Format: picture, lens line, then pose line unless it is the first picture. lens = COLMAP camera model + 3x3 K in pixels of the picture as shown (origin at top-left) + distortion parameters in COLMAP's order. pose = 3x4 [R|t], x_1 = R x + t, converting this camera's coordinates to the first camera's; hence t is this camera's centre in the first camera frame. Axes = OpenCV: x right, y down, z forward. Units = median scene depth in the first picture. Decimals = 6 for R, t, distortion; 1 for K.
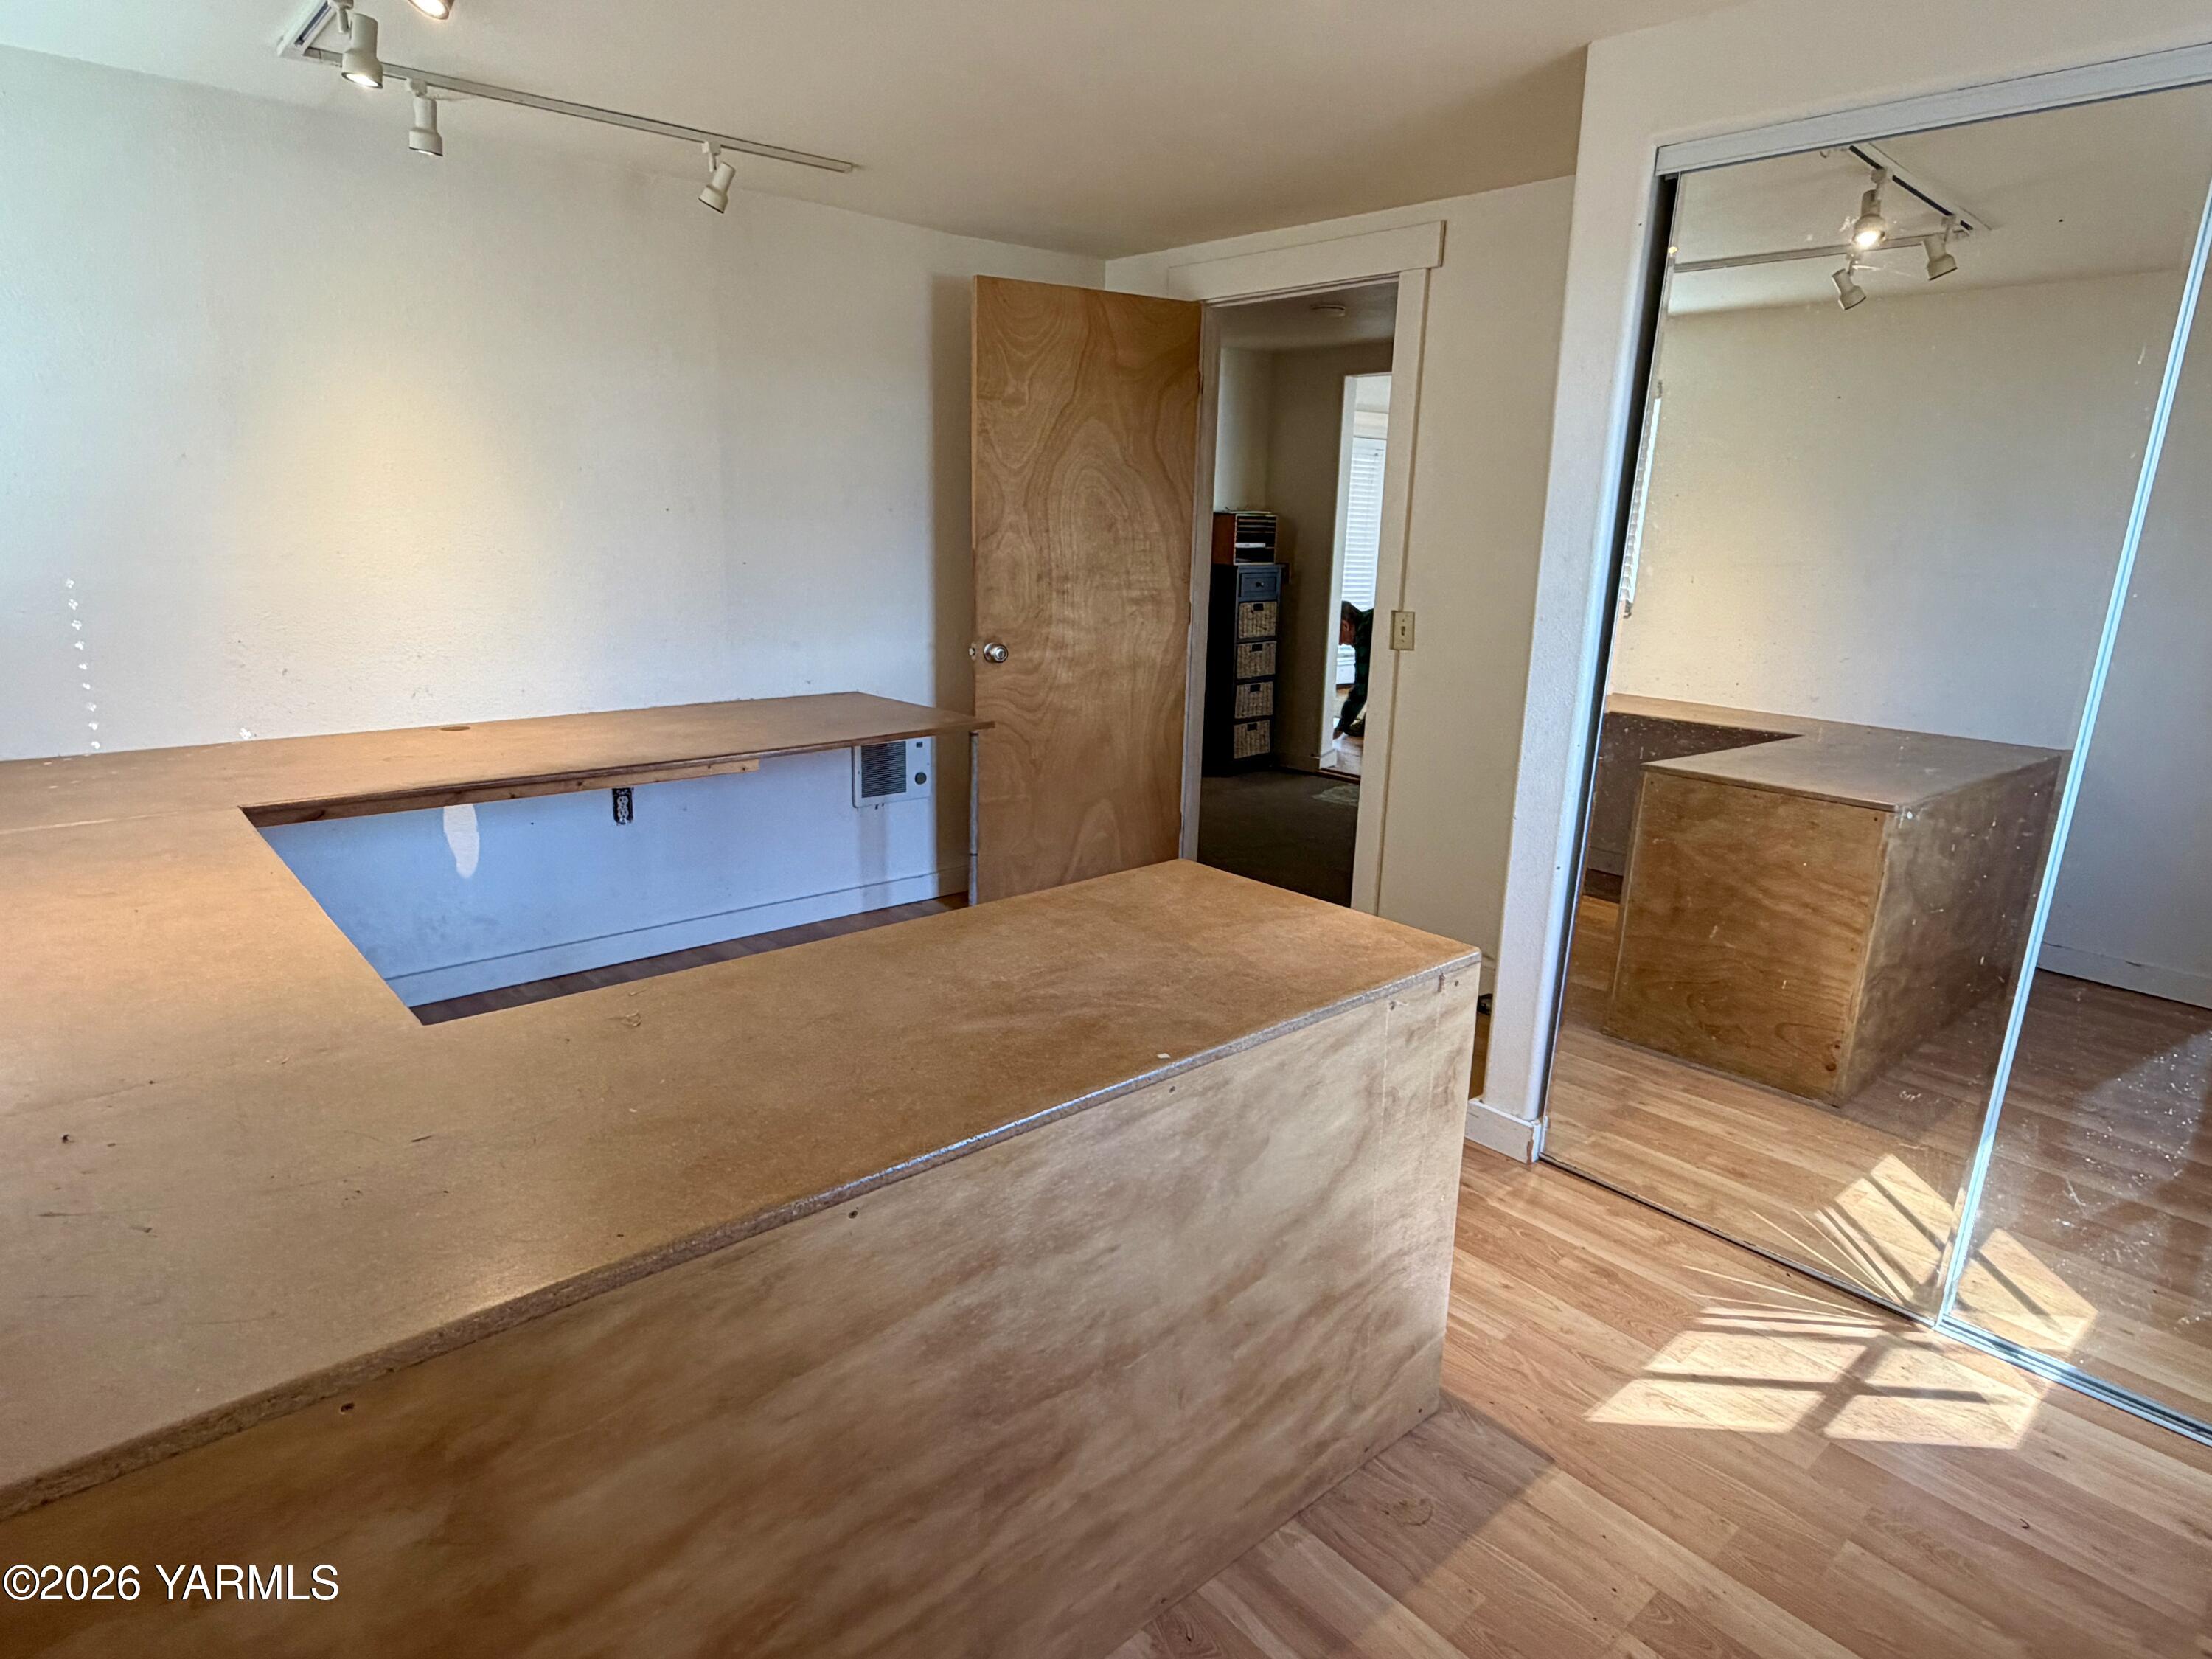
lens RADIAL K [[1259.3, 0, 1104.3], [0, 1259.3, 835.6], [0, 0, 1]] dist [0.000051, 0.000677]
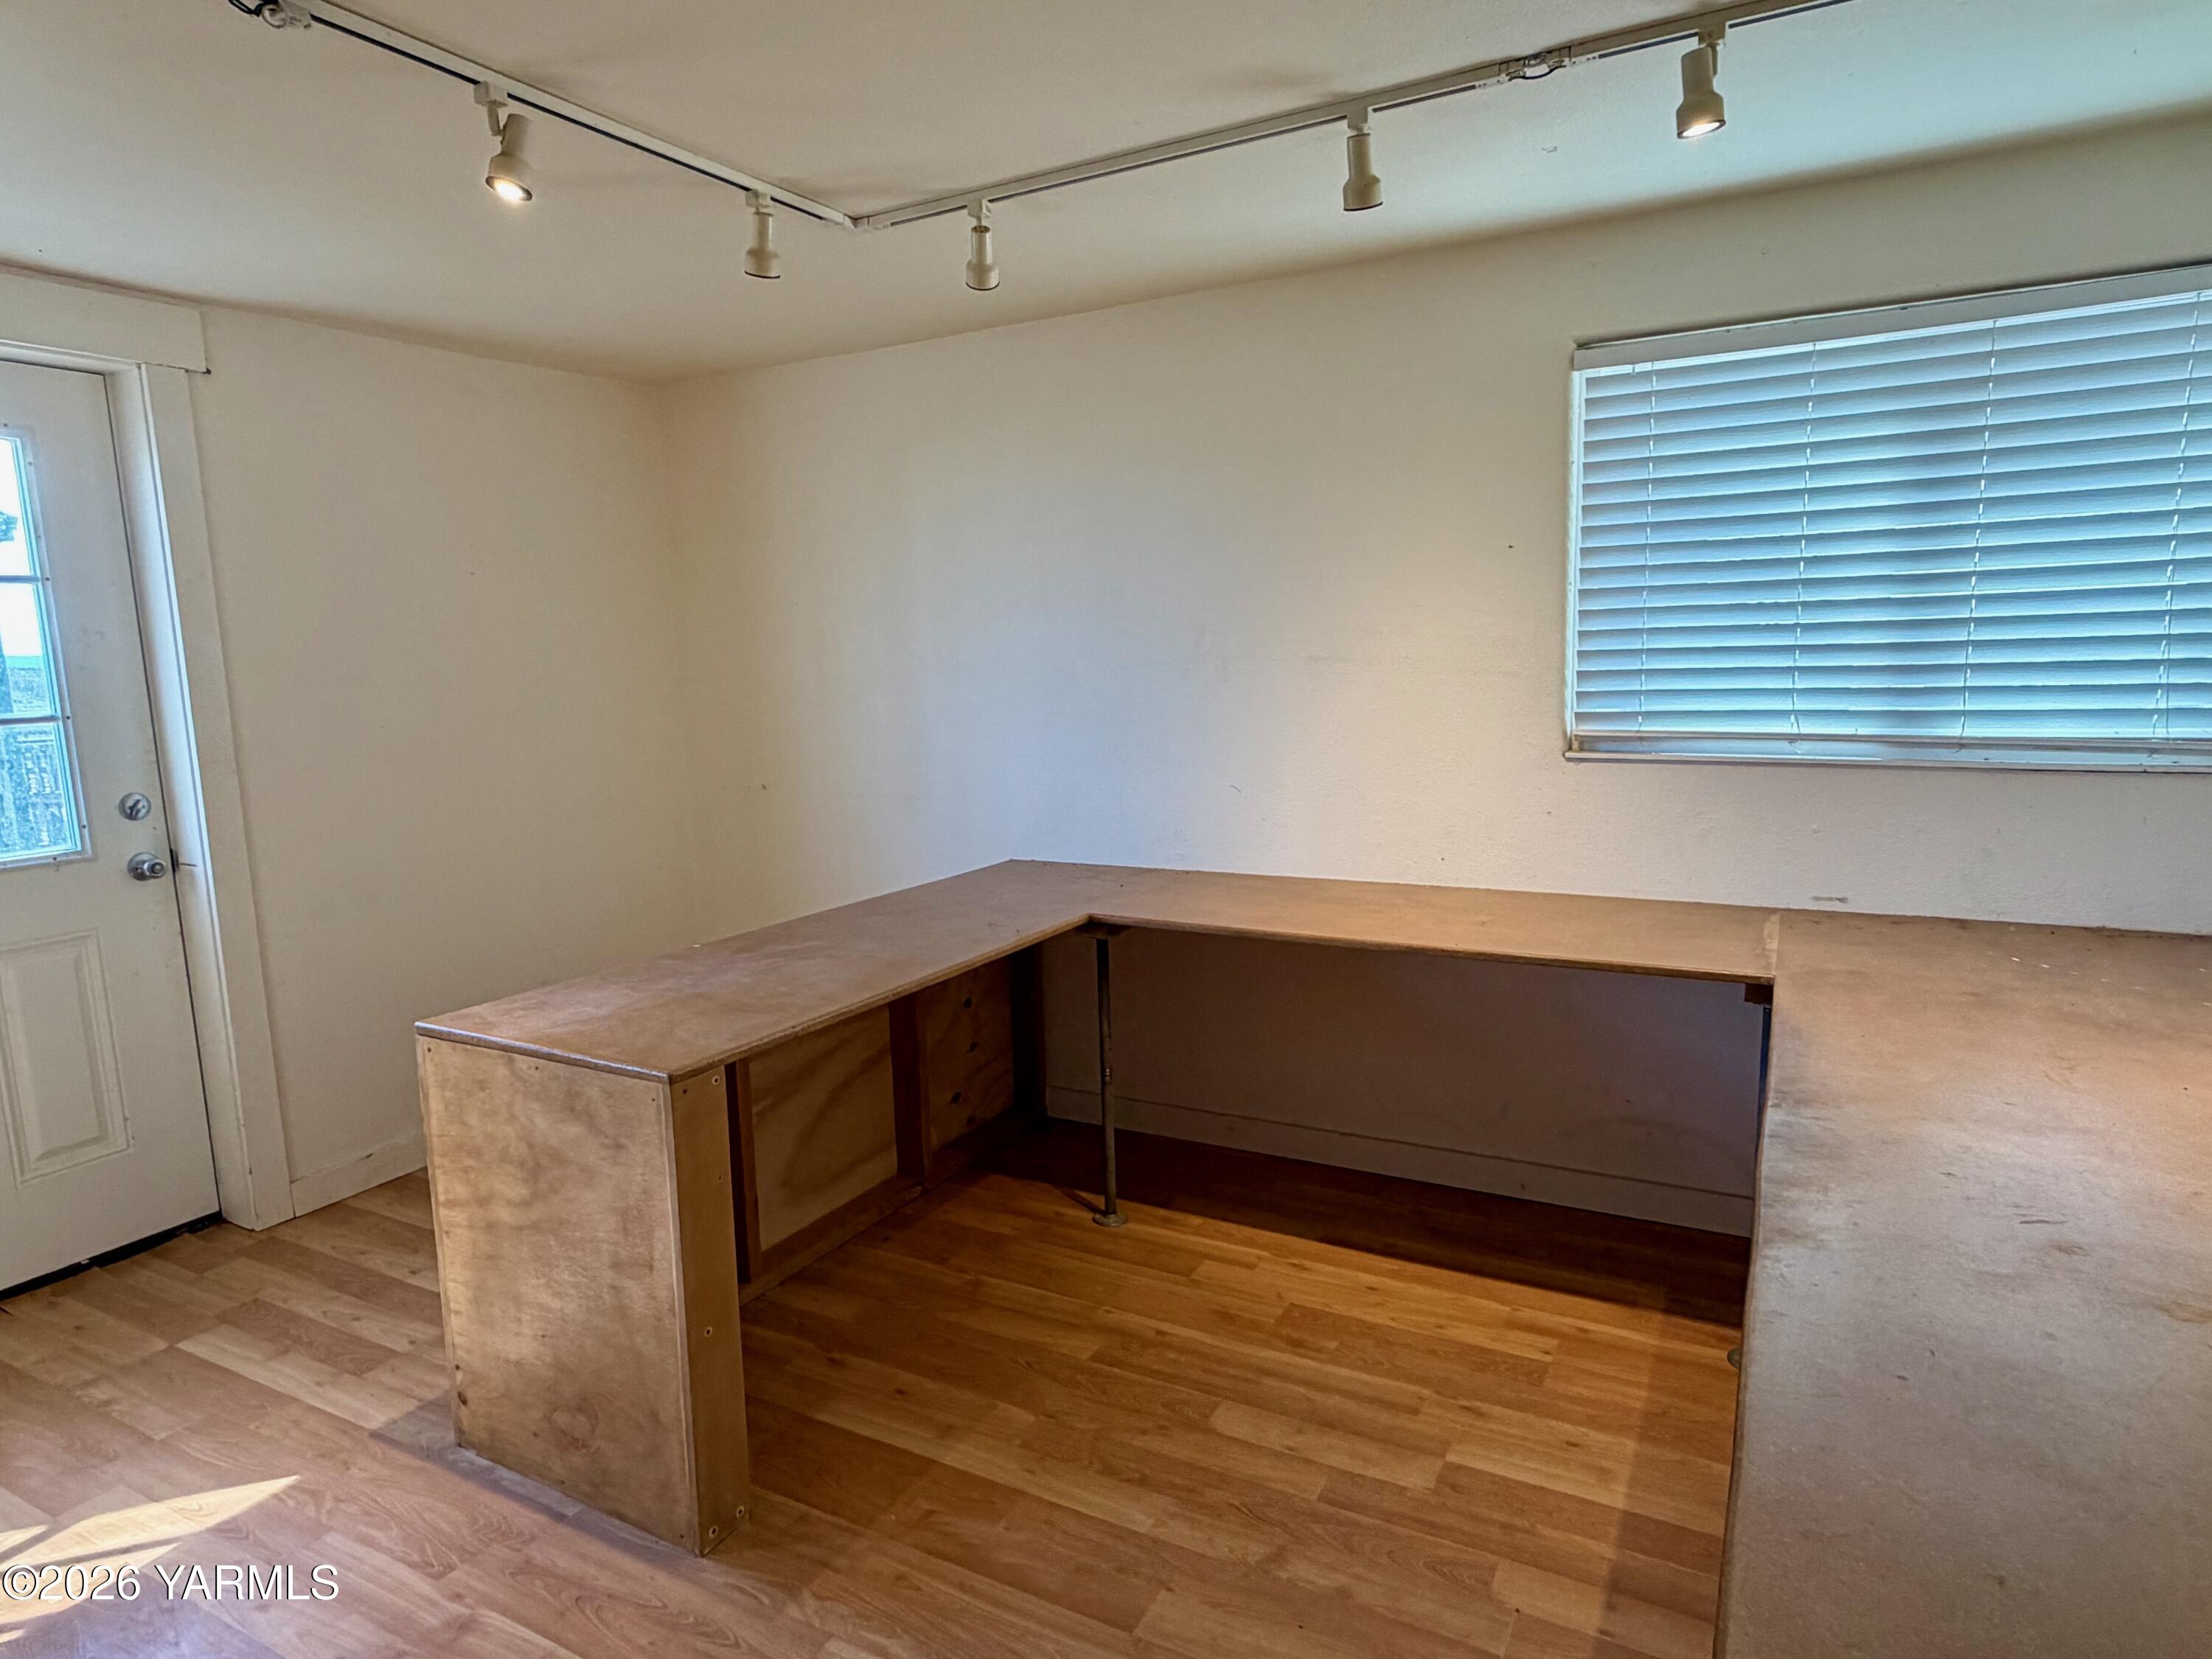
lens RADIAL K [[1259.3, 0, 1107.9], [0, 1259.3, 833.0], [0, 0, 1]] dist [0.000051, 0.000677]
pose [[-0.939227, 0.049072, -0.339770, 0.077893], [-0.082413, 0.928558, 0.361923, -0.535853], [0.333256, 0.367929, -0.868083, 2.094187]]
